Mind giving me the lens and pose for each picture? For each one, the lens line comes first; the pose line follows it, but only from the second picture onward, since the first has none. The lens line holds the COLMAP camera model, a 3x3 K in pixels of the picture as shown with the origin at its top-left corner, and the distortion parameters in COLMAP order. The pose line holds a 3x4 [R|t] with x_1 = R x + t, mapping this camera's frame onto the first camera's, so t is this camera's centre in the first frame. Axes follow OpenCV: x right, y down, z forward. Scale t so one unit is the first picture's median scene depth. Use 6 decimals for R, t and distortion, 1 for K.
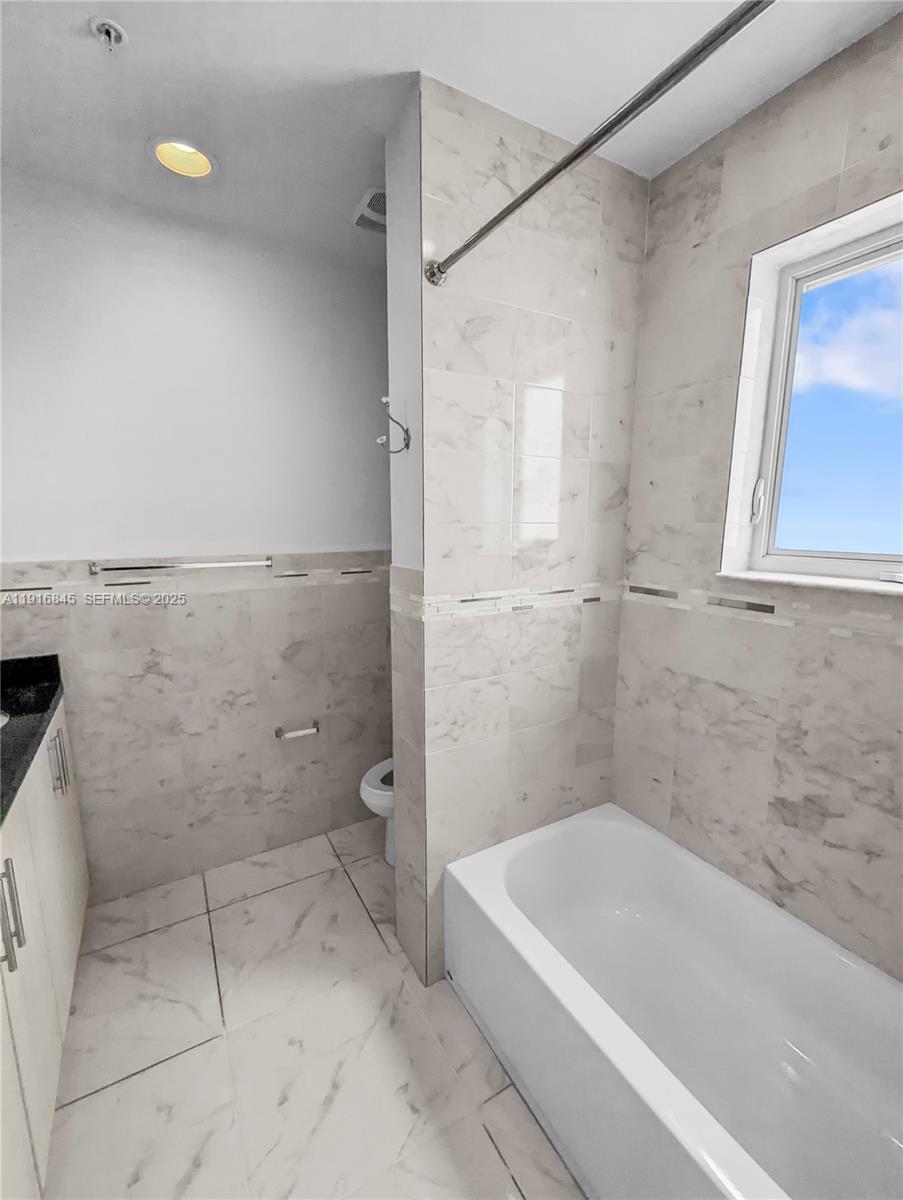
lens RADIAL K [[512.8, 0, 449.6], [0, 512.8, 605.7], [0, 0, 1]] dist [-0.000584, -0.000025]
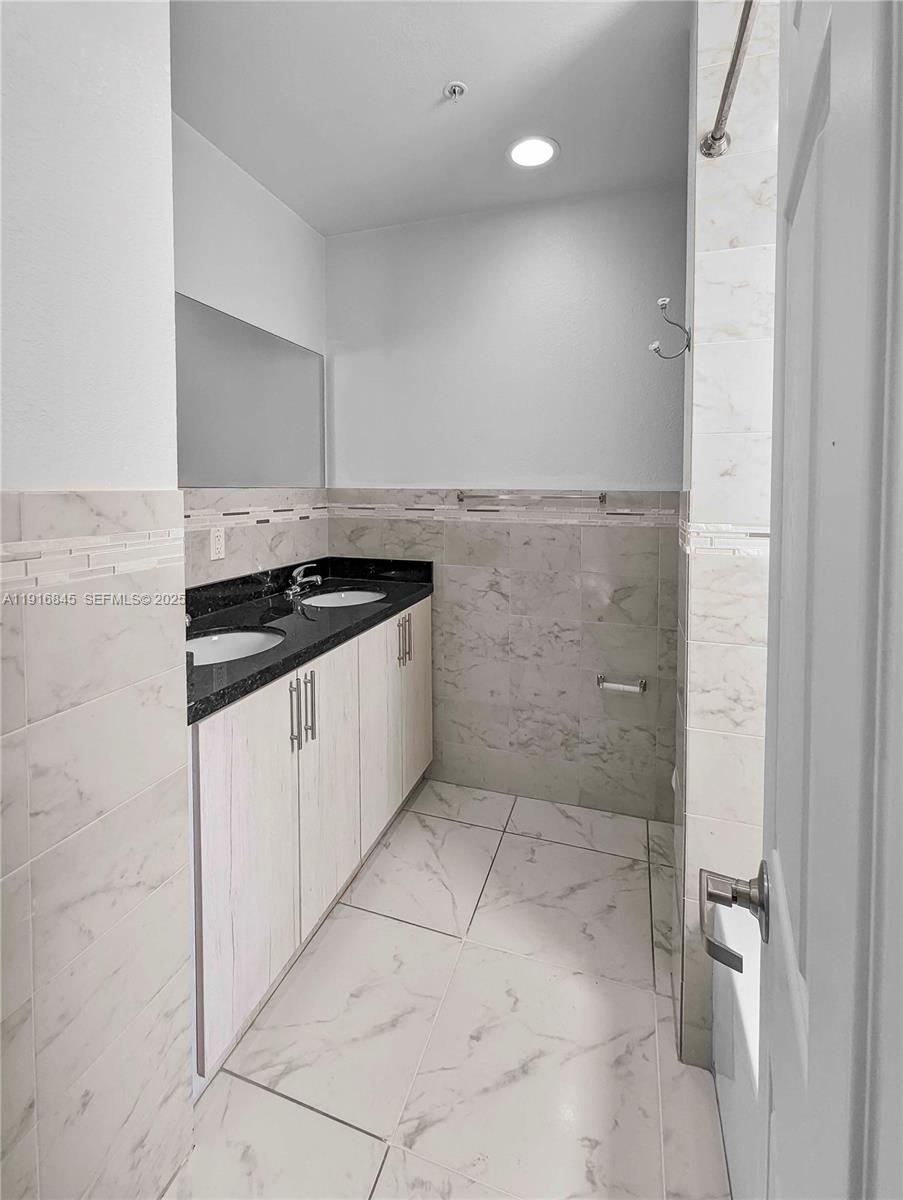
lens RADIAL K [[540.8, 0, 445.7], [0, 540.8, 507.4], [0, 0, 1]] dist [-0.001663, 0.000259]
pose [[0.663182, 0.032574, -0.747749, 0.250555], [-0.133049, 0.988271, -0.074950, 0.055452], [0.736537, 0.149193, 0.659738, 0.108425]]
